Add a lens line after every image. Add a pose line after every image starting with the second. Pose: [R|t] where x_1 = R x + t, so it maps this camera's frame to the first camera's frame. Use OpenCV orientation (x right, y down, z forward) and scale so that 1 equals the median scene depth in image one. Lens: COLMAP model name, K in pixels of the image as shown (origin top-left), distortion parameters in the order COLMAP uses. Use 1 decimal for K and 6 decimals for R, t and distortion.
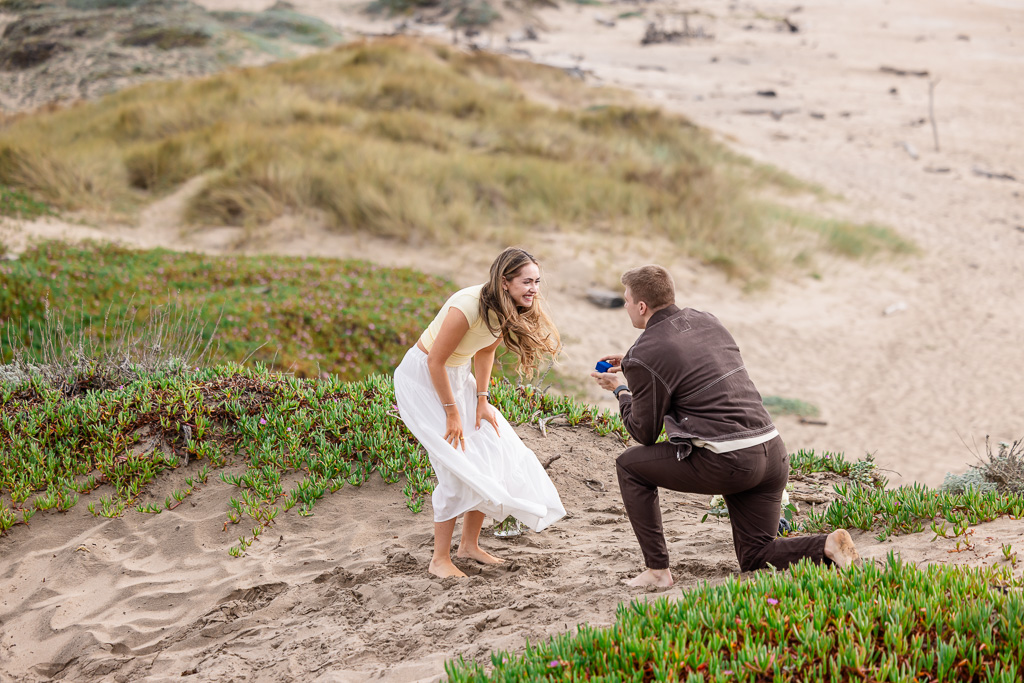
lens RADIAL K [[3968.0, 0, 559.6], [0, 3968.0, 340.4], [0, 0, 1]] dist [0.017141, -2.684830]
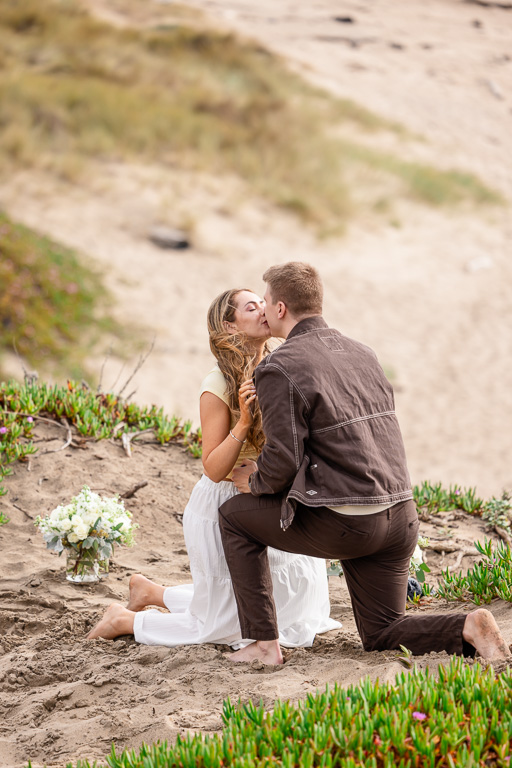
lens RADIAL K [[3853.3, 0, 256.0], [0, 3853.3, 384.0], [0, 0, 1]] dist [-0.009884, 0.100827]
pose [[0.997688, 0.049049, 0.047037, -0.015971], [-0.050984, 0.997864, 0.040849, -0.025913], [-0.044933, -0.043153, 0.998058, 0.177961]]
